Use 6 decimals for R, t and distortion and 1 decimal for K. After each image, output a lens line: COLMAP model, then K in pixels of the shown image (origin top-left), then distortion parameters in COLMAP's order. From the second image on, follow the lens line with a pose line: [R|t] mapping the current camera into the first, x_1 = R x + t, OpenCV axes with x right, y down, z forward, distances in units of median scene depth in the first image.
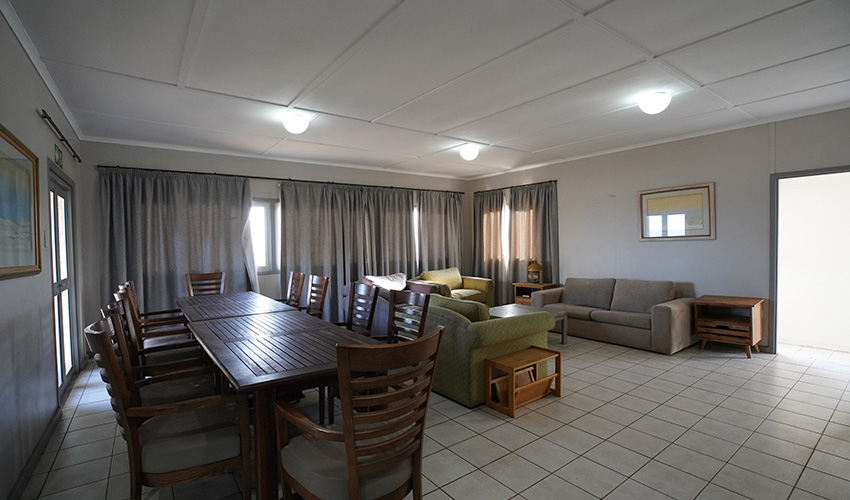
lens RADIAL K [[391.6, 0, 425.0], [0, 391.6, 250.0], [0, 0, 1]] dist [-0.061546, 0.026121]
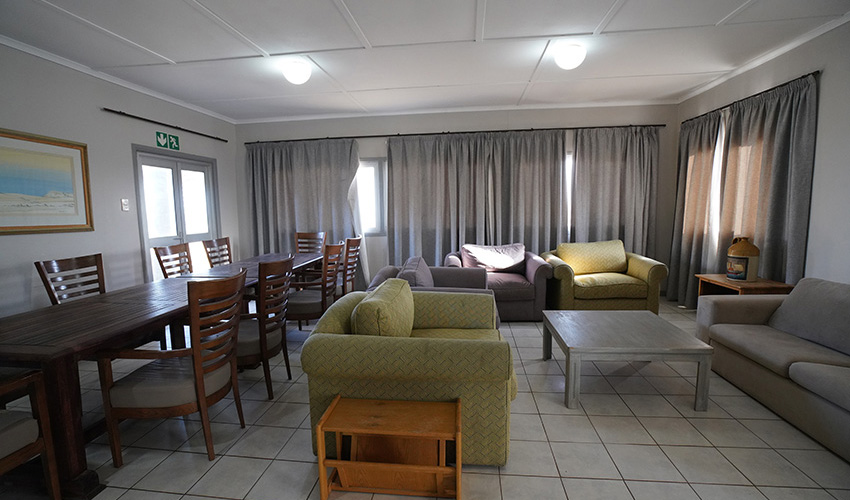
lens RADIAL K [[391.6, 0, 425.0], [0, 391.6, 250.0], [0, 0, 1]] dist [-0.061546, 0.026121]
pose [[0.729444, 0.079745, -0.679377, 0.318527], [-0.005578, 0.993842, 0.110668, -0.010978], [0.684018, -0.076936, 0.725396, 0.319002]]
